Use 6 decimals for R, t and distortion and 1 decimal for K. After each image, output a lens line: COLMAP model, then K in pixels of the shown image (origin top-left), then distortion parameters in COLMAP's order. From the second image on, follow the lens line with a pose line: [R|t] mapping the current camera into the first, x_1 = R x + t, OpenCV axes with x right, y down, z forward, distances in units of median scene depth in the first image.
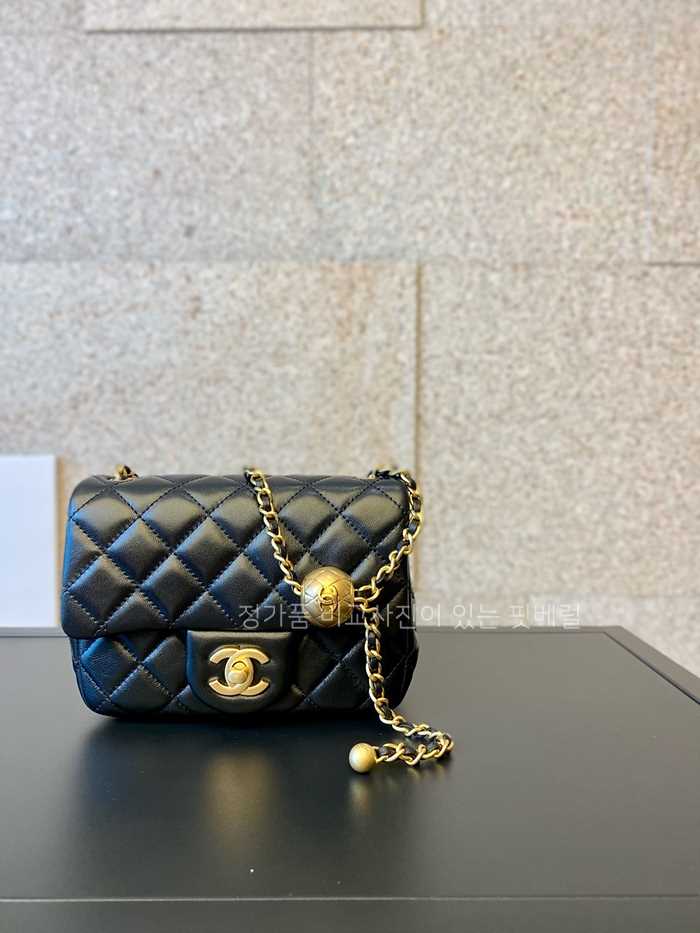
lens RADIAL K [[746.2, 0, 351.1], [0, 746.2, 459.6], [0, 0, 1]] dist [0.006017, -0.028050]
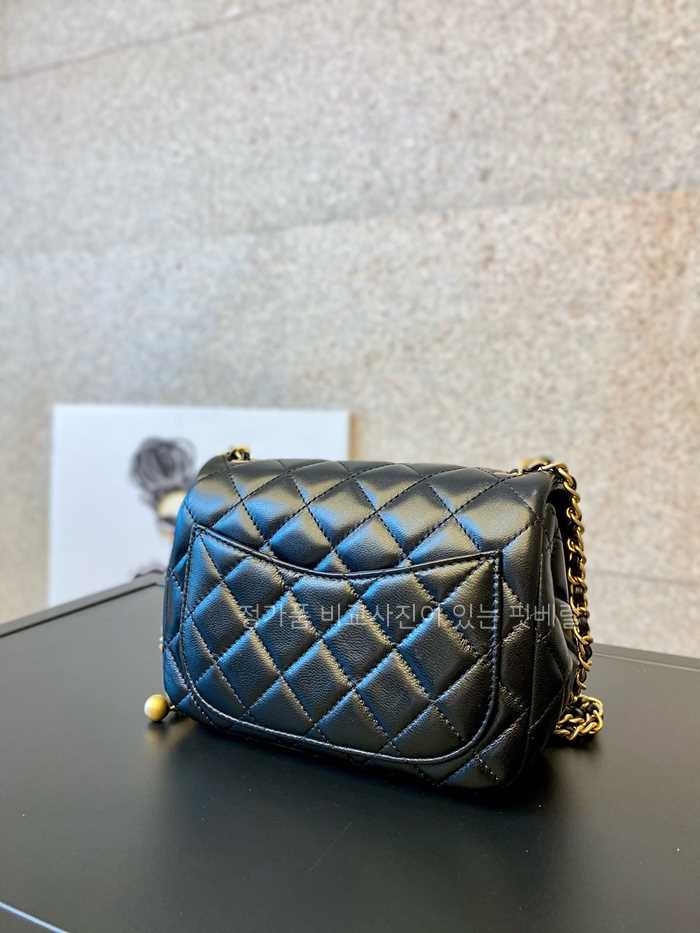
lens RADIAL K [[746.2, 0, 343.5], [0, 746.2, 467.0], [0, 0, 1]] dist [0.006017, -0.028050]
pose [[0.895495, 0.059982, -0.441010, 0.058977], [-0.028656, 0.996591, 0.077360, -0.008654], [0.444147, -0.056637, 0.894162, 0.065802]]
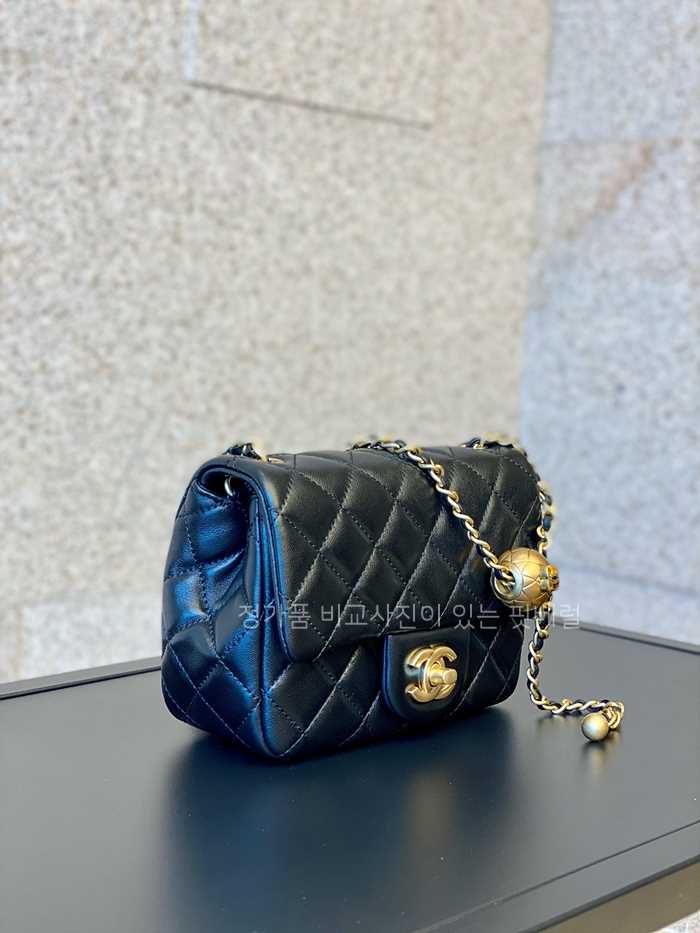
lens RADIAL K [[1473.8, 0, 393.0], [0, 1473.8, 459.5], [0, 0, 1]] dist [0.080316, 0.000000]
pose [[0.698694, -0.039125, 0.714350, -0.413098], [-0.014243, 0.997545, 0.068566, -0.025460], [-0.715279, -0.058081, 0.696421, -0.047764]]
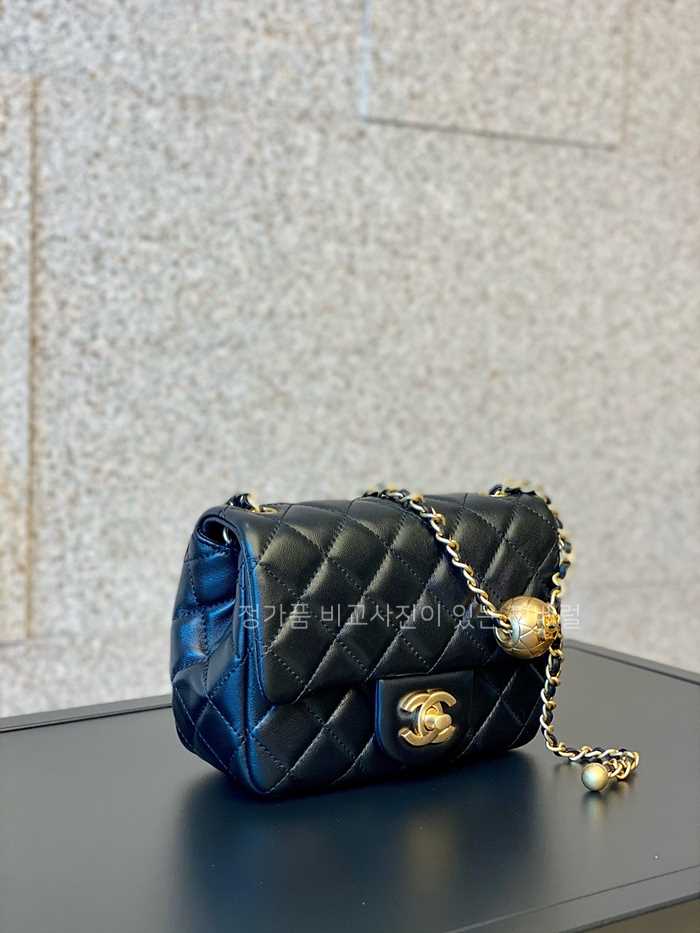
lens RADIAL K [[1473.8, 0, 384.5], [0, 1473.8, 468.3], [0, 0, 1]] dist [0.080316, 0.000000]
pose [[0.823491, -0.034571, 0.566276, -0.348591], [-0.006186, 0.997535, 0.069895, -0.041545], [-0.567296, -0.061061, 0.821247, -0.121581]]
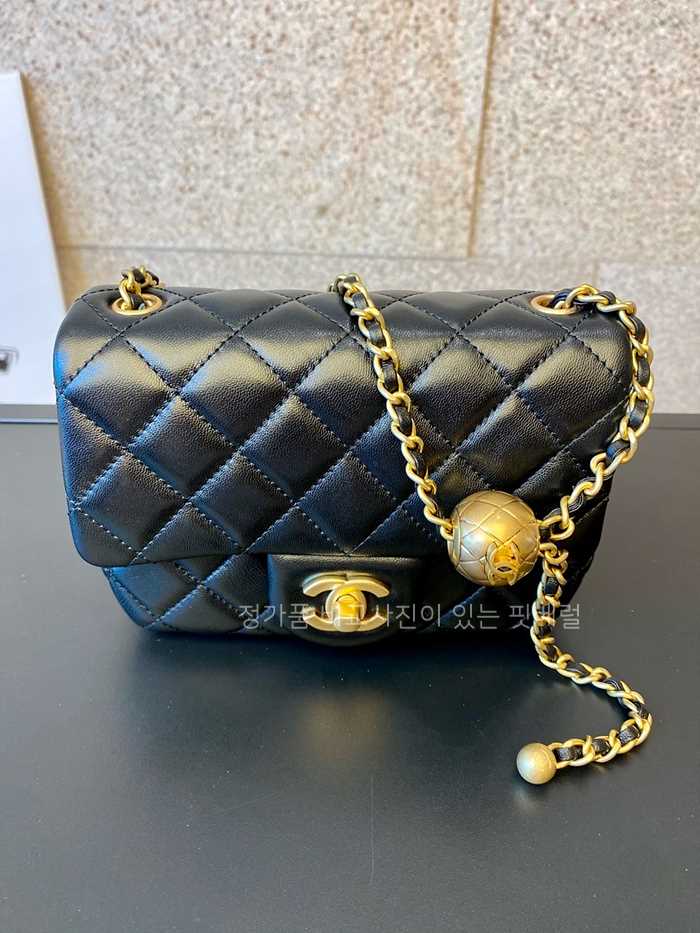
lens RADIAL K [[746.2, 0, 348.9], [0, 746.2, 467.4], [0, 0, 1]] dist [0.006017, -0.028050]
pose [[0.999804, 0.019004, -0.005619, -0.042423], [-0.013467, 0.859567, 0.510845, -0.052312], [0.014538, -0.510669, 0.859654, 0.137299]]
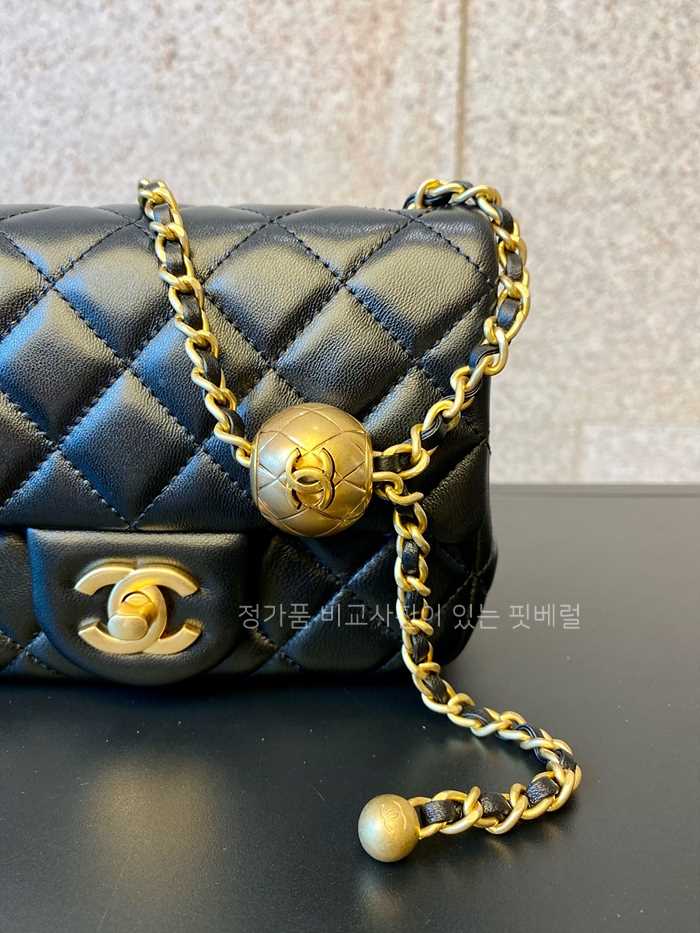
lens RADIAL K [[746.2, 0, 350.1], [0, 746.2, 466.9], [0, 0, 1]] dist [0.006017, -0.028050]
pose [[0.999549, 0.005881, -0.029437, 0.001044], [0.001542, 0.969270, 0.245993, 0.020779], [0.029979, -0.245927, 0.968825, 0.160673]]
